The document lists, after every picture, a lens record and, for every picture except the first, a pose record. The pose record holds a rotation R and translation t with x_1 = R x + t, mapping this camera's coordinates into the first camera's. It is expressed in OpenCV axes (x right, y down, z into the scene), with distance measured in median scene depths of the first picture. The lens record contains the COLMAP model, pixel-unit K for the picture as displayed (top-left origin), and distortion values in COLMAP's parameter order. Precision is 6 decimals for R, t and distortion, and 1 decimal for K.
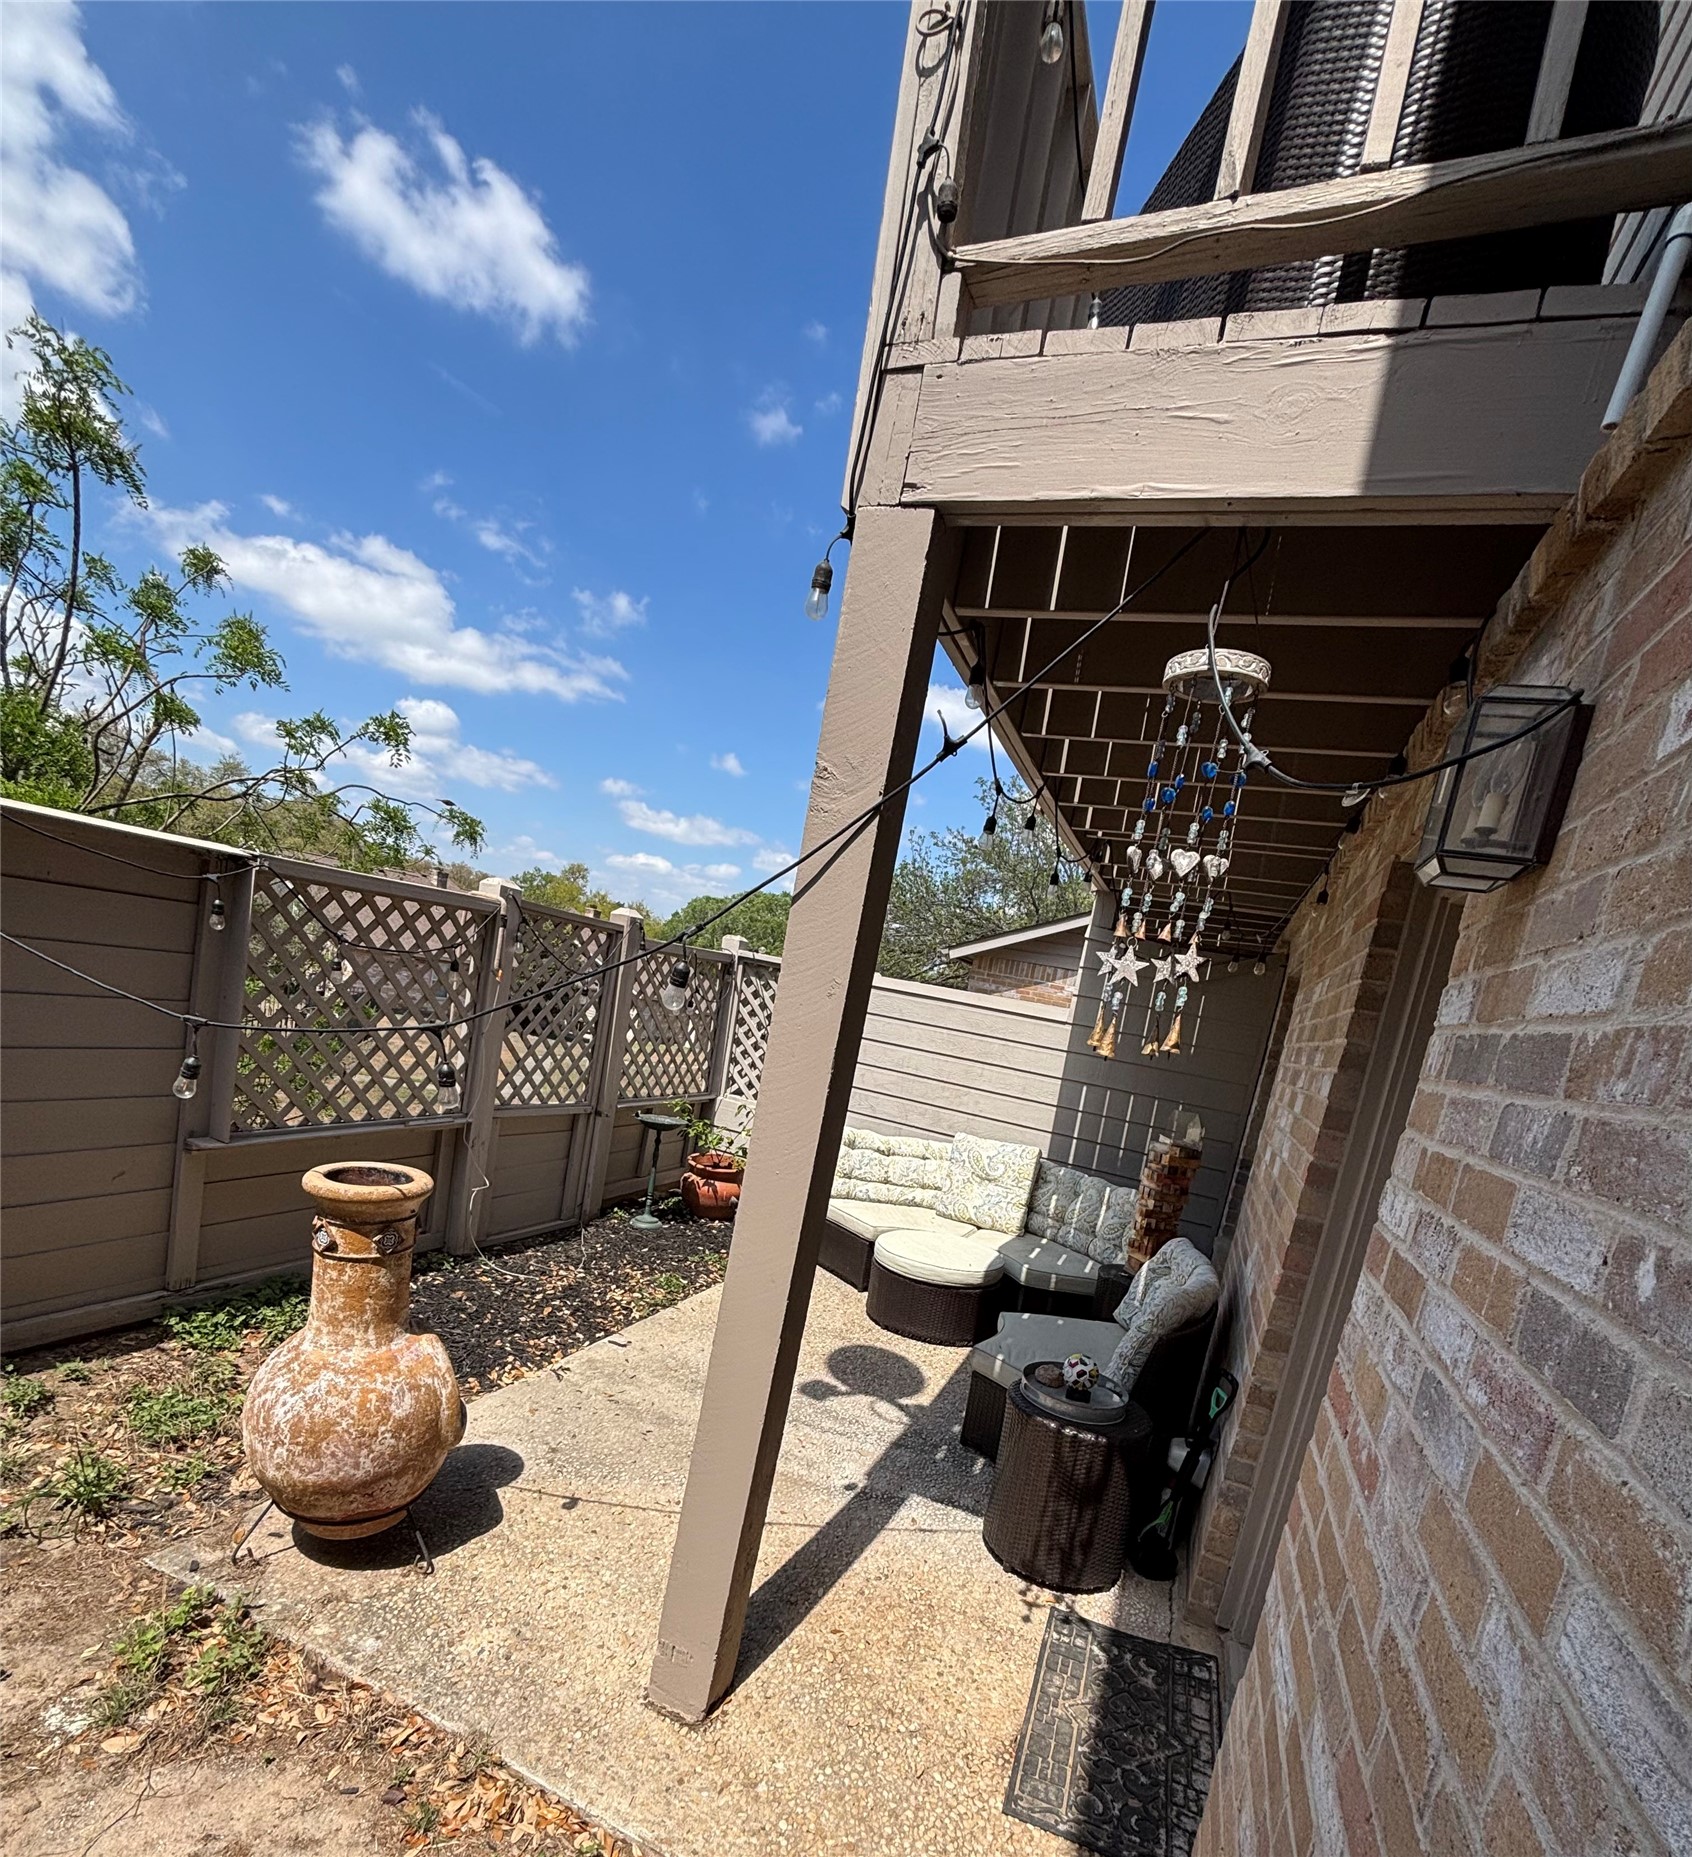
lens RADIAL K [[889.9, 0, 845.4], [0, 889.9, 1131.9], [0, 0, 1]] dist [-0.001263, 0.001788]
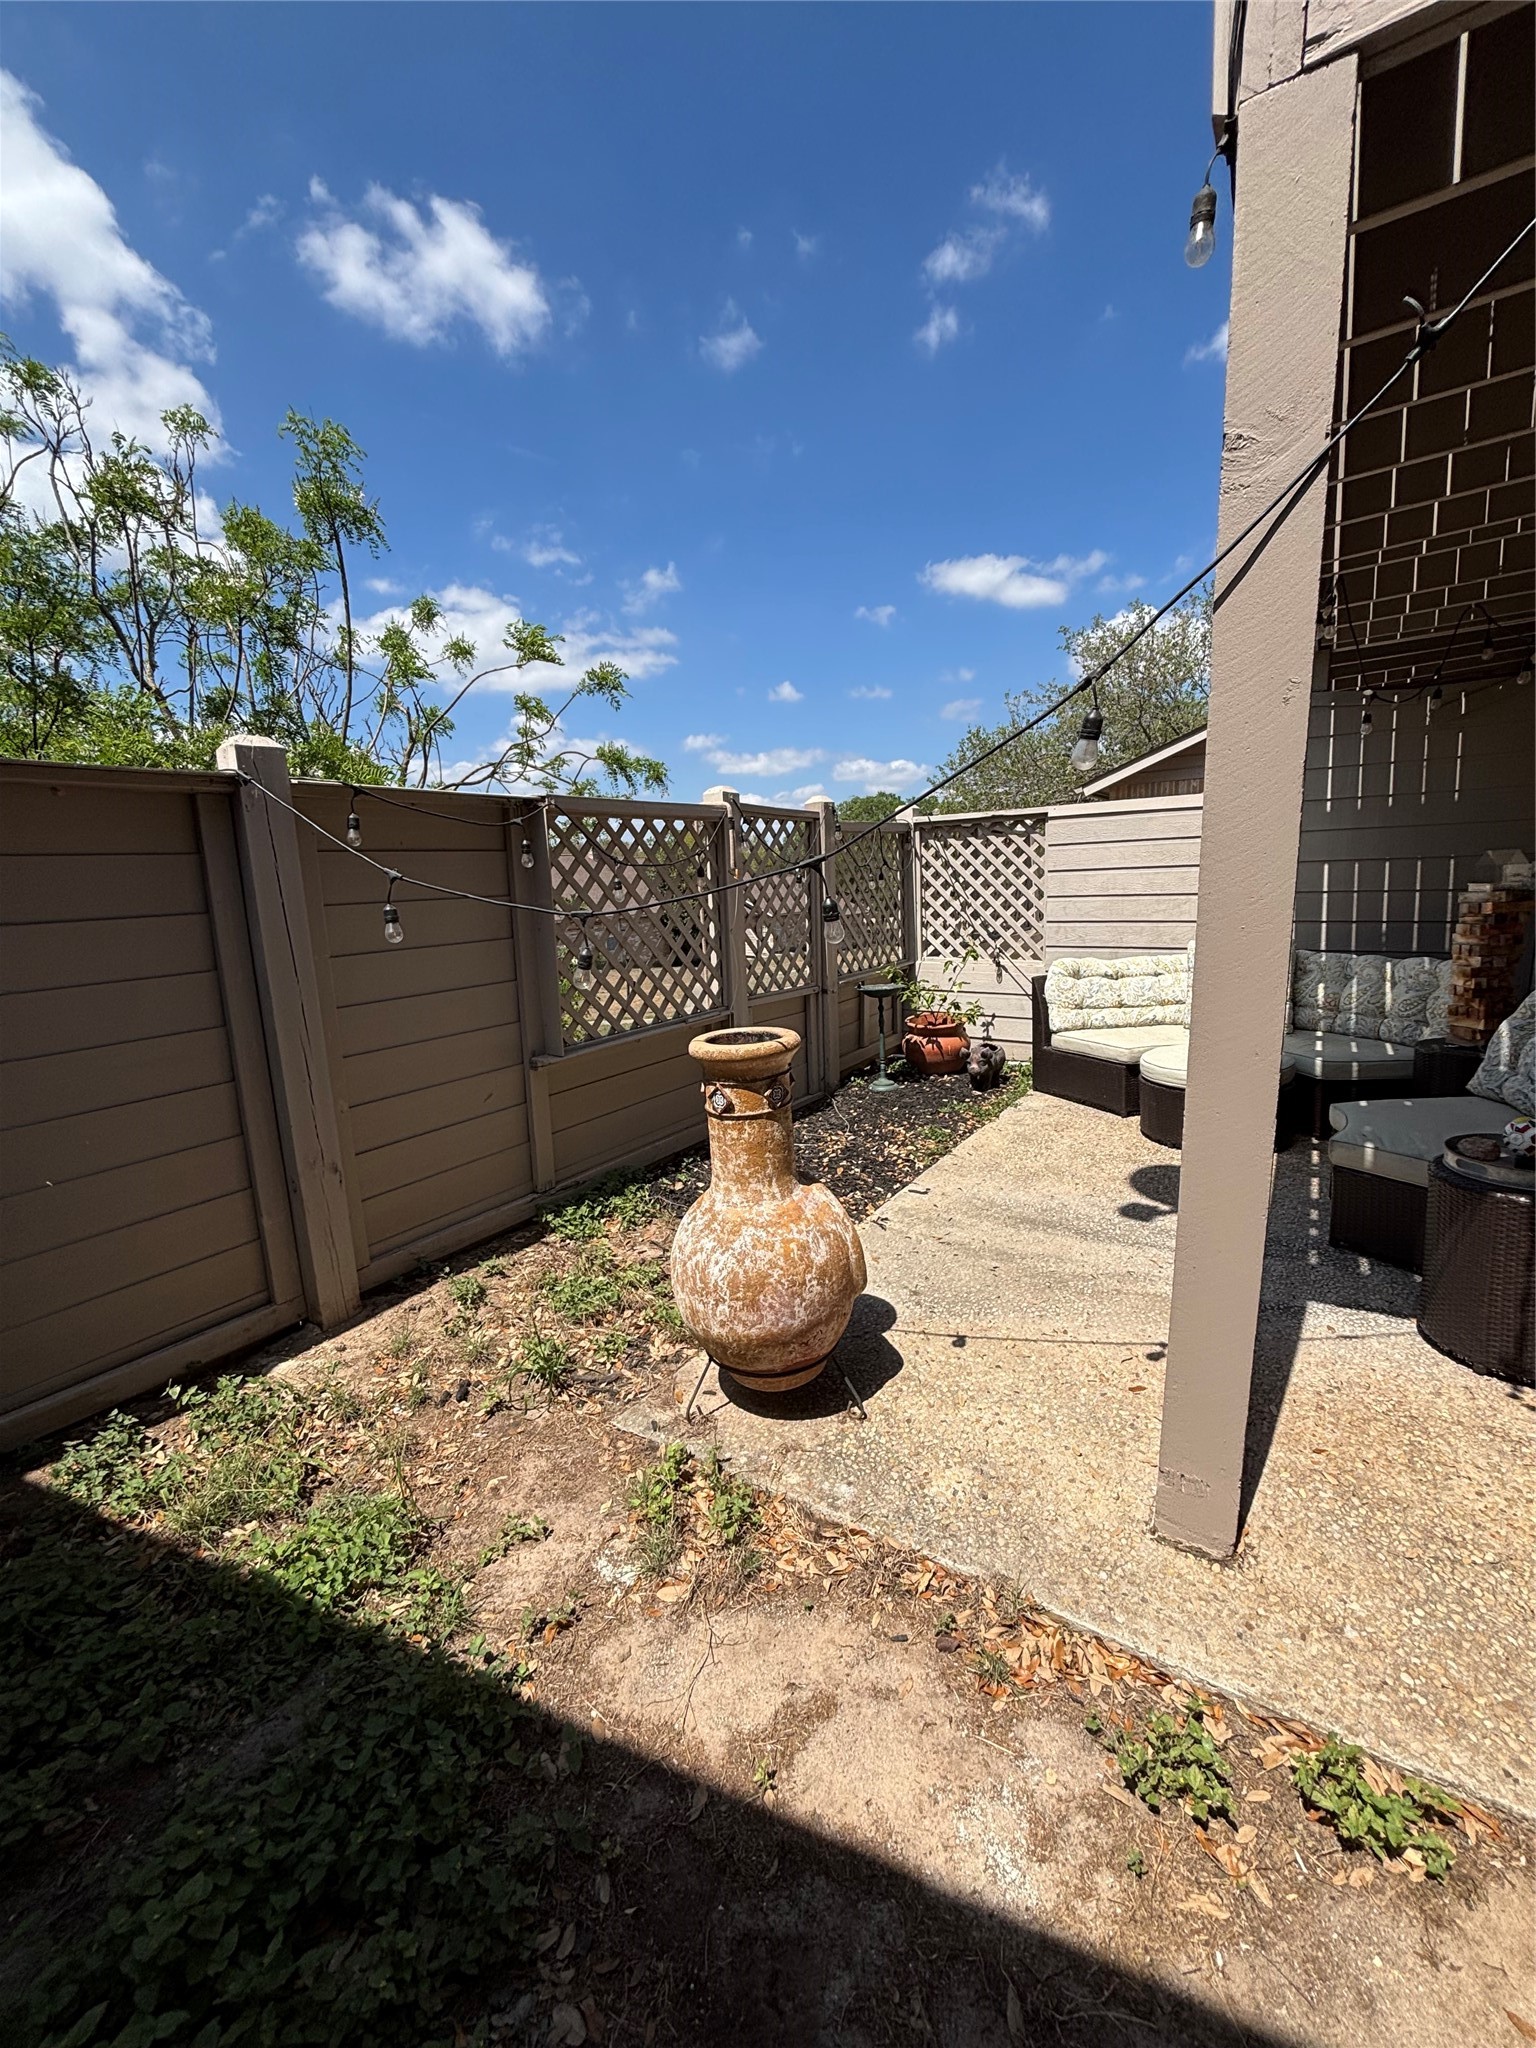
lens RADIAL K [[813.0, 0, 768.0], [0, 813.0, 1024.0], [0, 0, 1]] dist [0.010816, -0.011536]
pose [[0.953400, -0.182692, -0.240107, -0.269787], [0.183122, 0.982872, -0.020718, 0.058058], [0.239779, -0.024216, 0.970525, 0.093096]]
